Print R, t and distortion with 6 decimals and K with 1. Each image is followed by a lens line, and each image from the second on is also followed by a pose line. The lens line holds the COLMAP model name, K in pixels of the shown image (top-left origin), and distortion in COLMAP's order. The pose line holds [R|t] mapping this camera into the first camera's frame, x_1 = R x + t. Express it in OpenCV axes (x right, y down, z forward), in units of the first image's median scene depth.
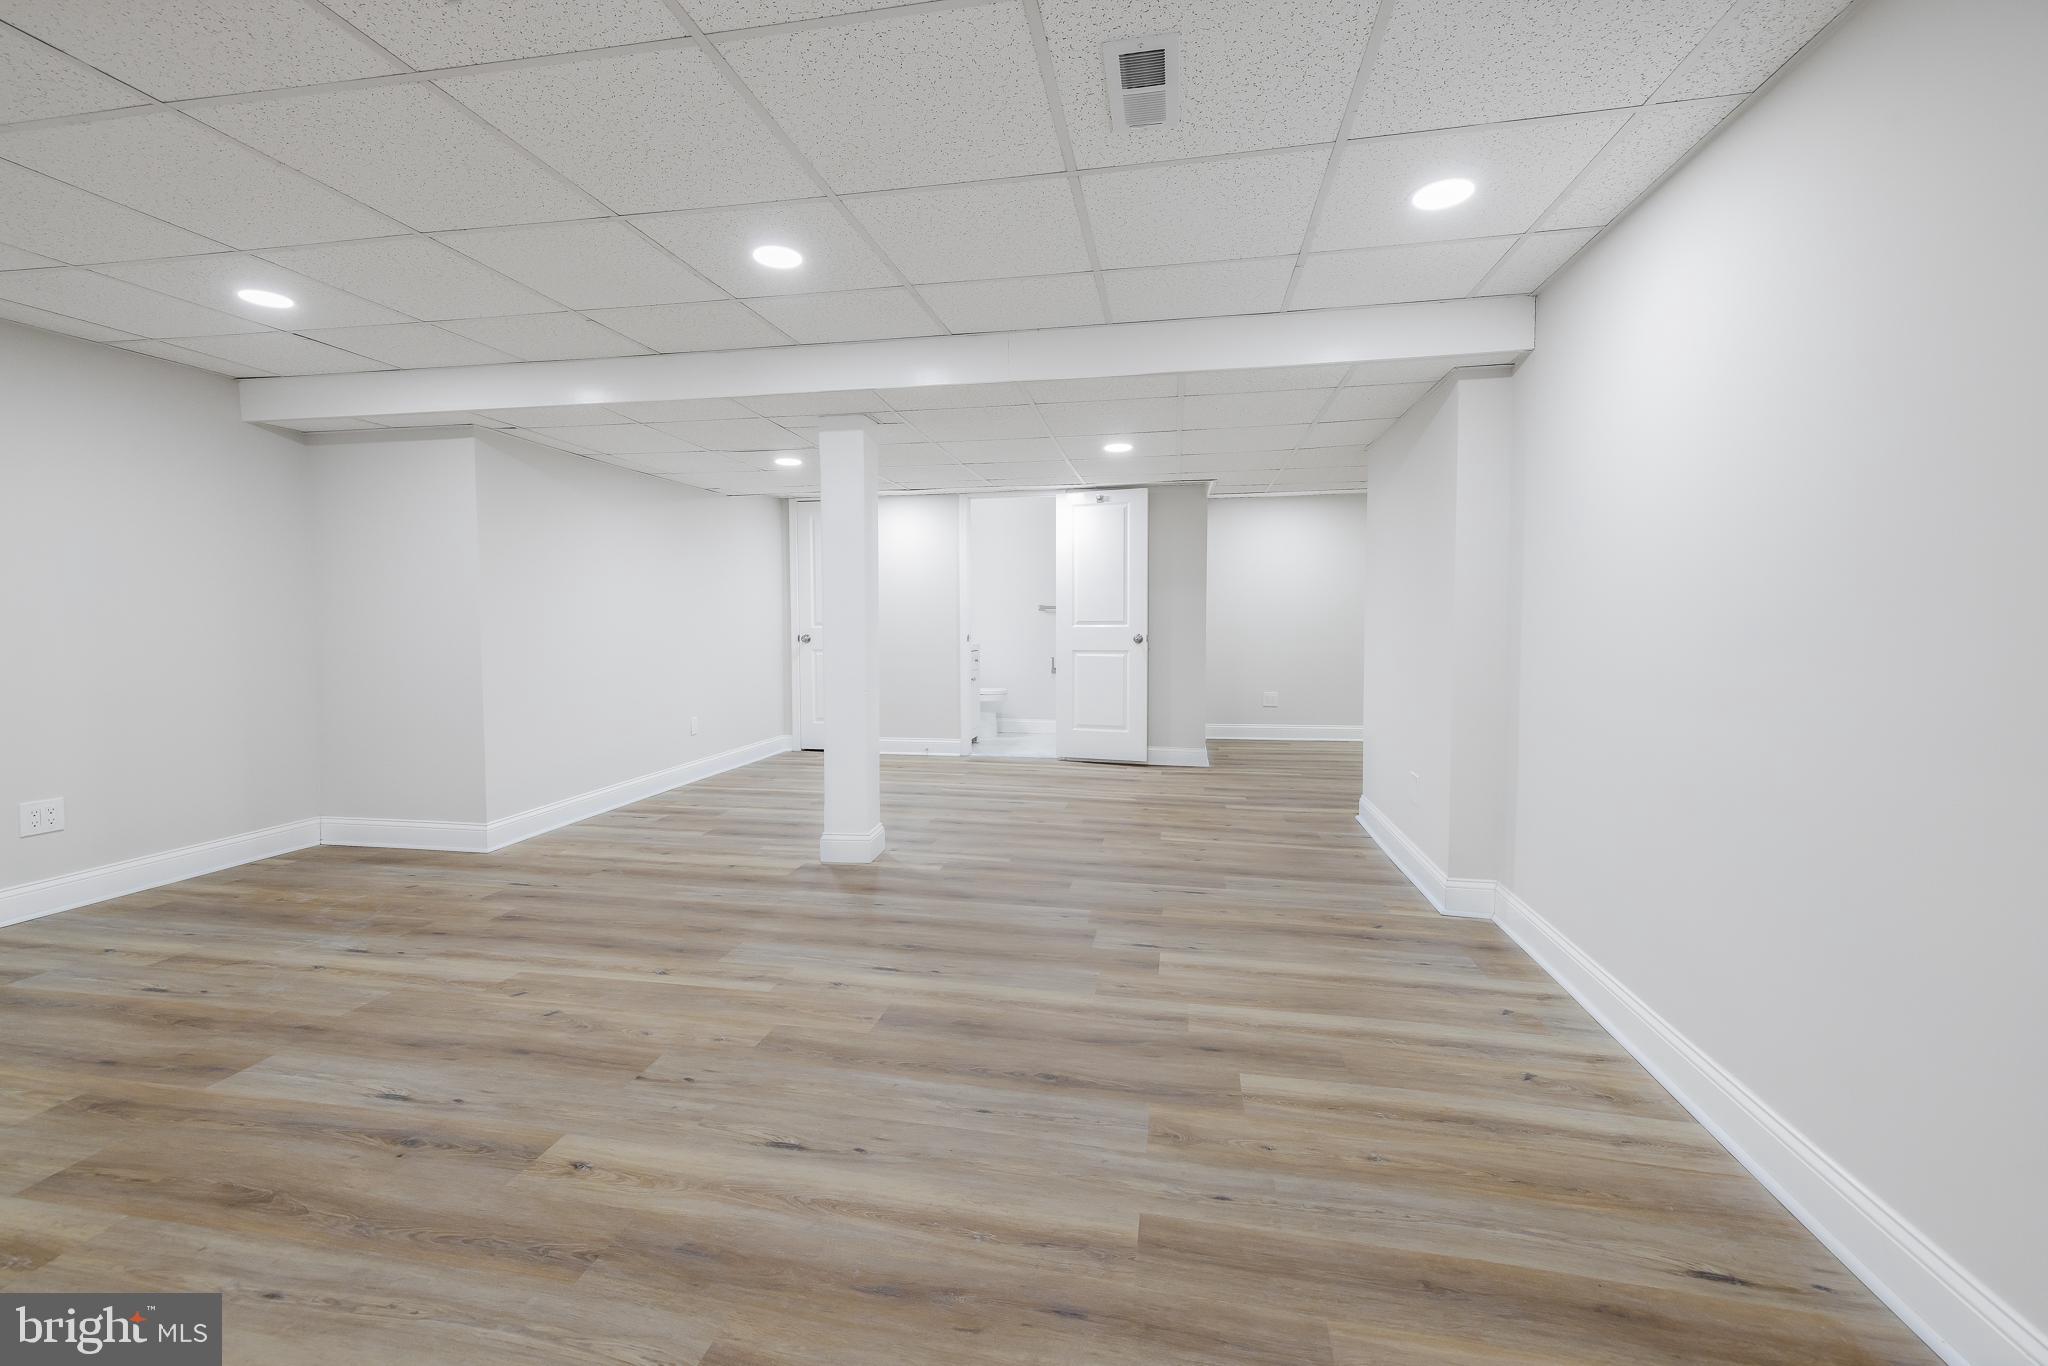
lens RADIAL K [[864.3, 0, 1018.3], [0, 864.3, 672.7], [0, 0, 1]] dist [0.008124, -0.000395]
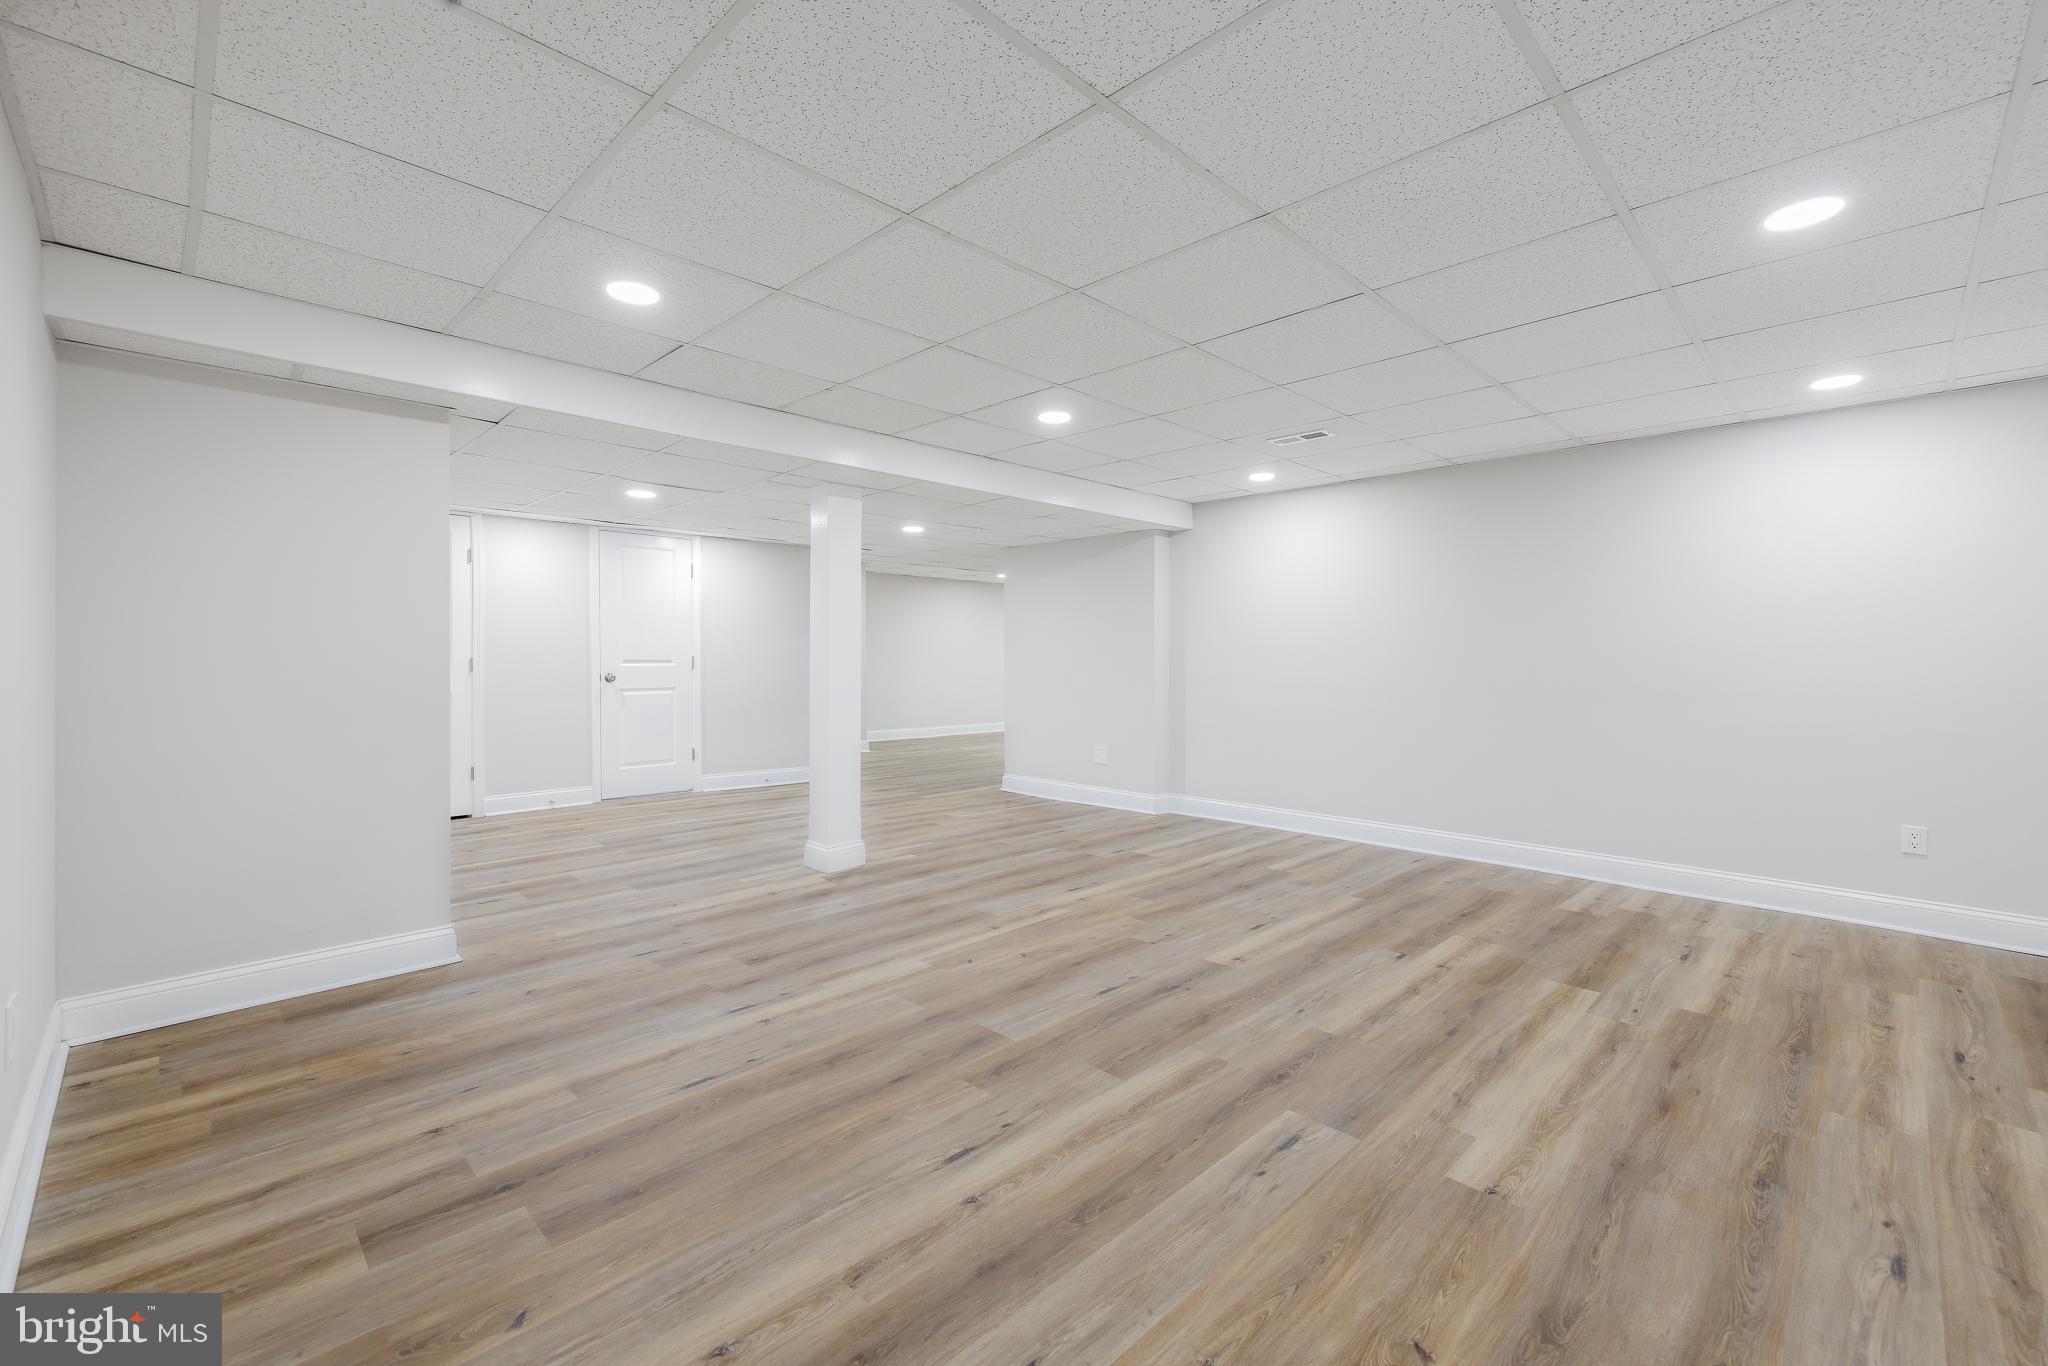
lens RADIAL K [[864.3, 0, 1023.9], [0, 864.3, 675.4], [0, 0, 1]] dist [0.008124, -0.000395]
pose [[0.553242, -0.015319, 0.832880, -1.508078], [0.050391, 0.998615, -0.015105, -0.012705], [-0.831495, 0.050326, 0.553248, 0.227714]]
